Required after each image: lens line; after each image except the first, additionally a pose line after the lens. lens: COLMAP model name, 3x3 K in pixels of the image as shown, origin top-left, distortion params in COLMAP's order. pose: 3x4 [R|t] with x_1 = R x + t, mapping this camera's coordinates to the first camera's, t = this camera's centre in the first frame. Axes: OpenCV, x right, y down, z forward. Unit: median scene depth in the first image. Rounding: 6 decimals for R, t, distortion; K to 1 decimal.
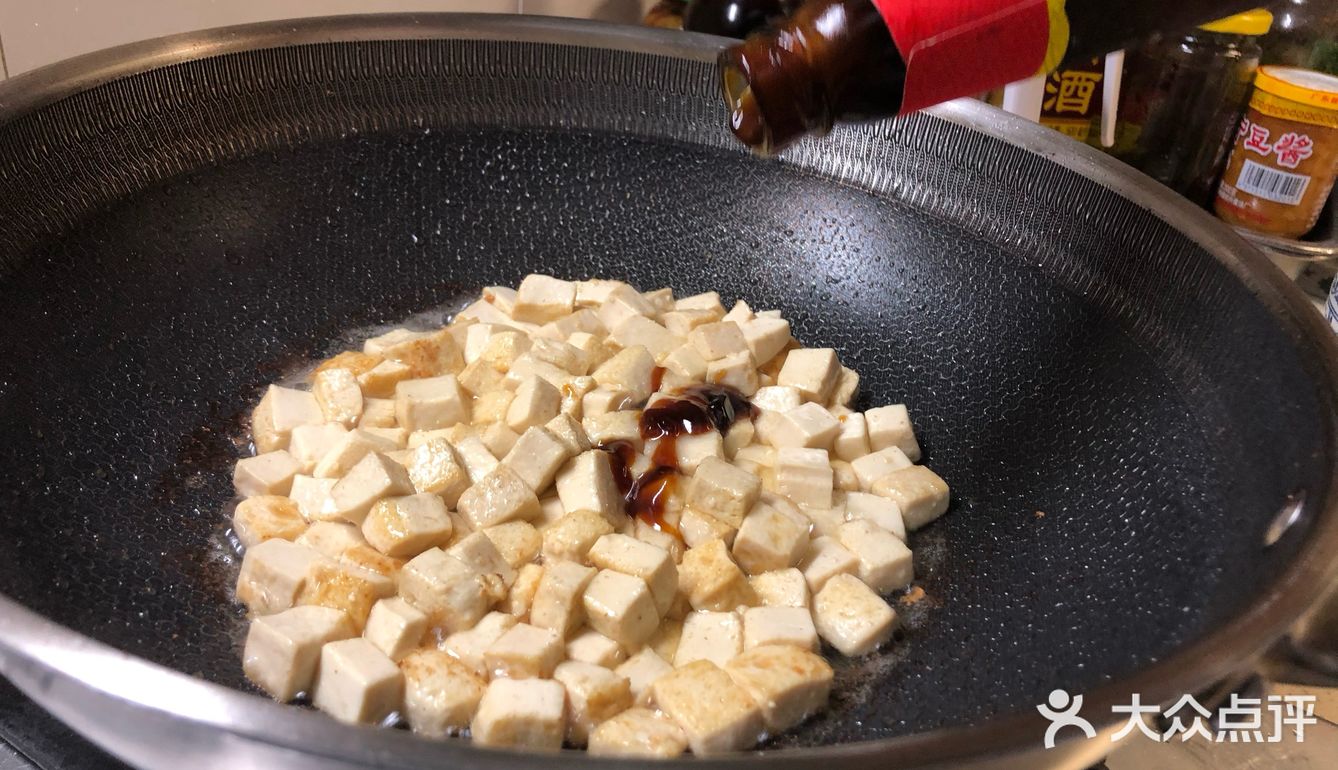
lens RADIAL K [[1010.9, 0, 669.0], [0, 1010.9, 385.0], [0, 0, 1]] dist [0.007447, -0.117333]
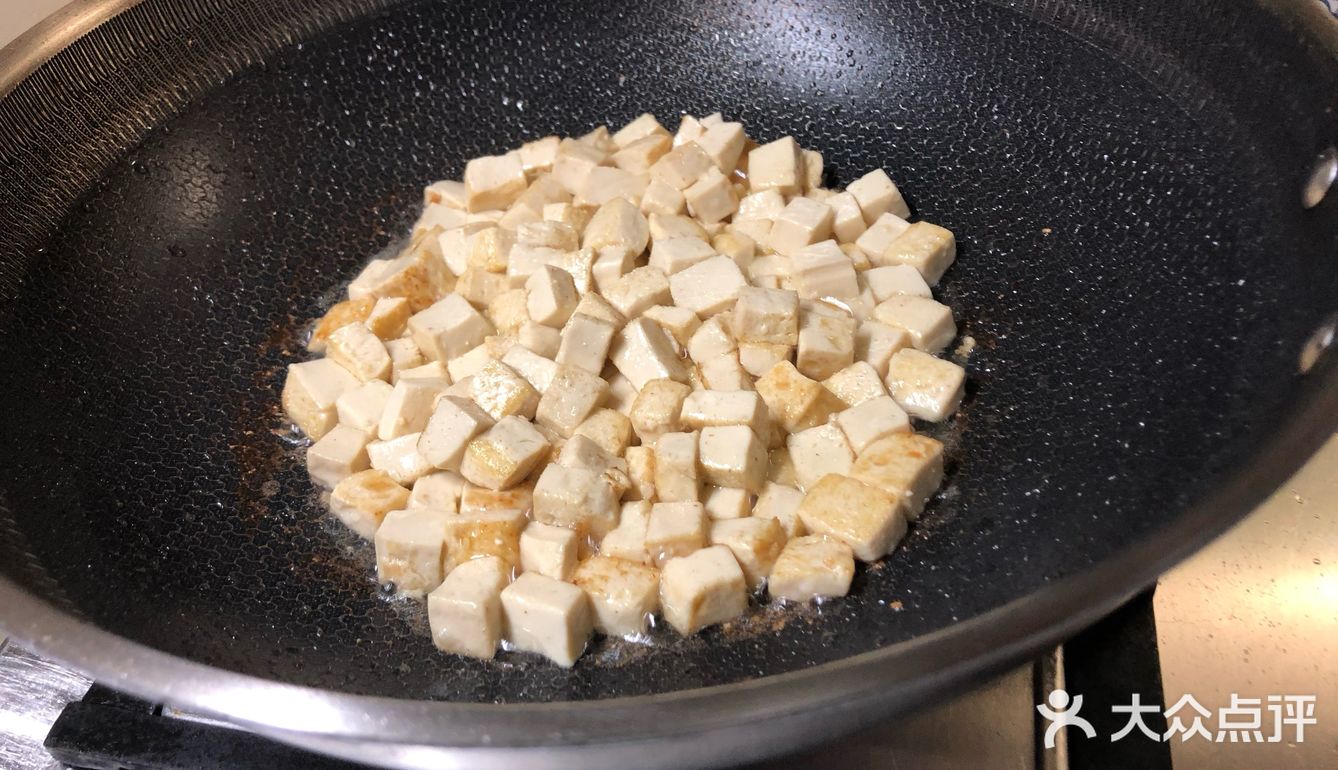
lens RADIAL K [[1010.9, 0, 669.0], [0, 1010.9, 385.0], [0, 0, 1]] dist [0.007447, -0.117333]
pose [[0.938114, -0.339388, 0.068972, -0.135198], [0.318662, 0.923884, 0.211877, -0.077245], [-0.135631, -0.176786, 0.974859, 0.006070]]
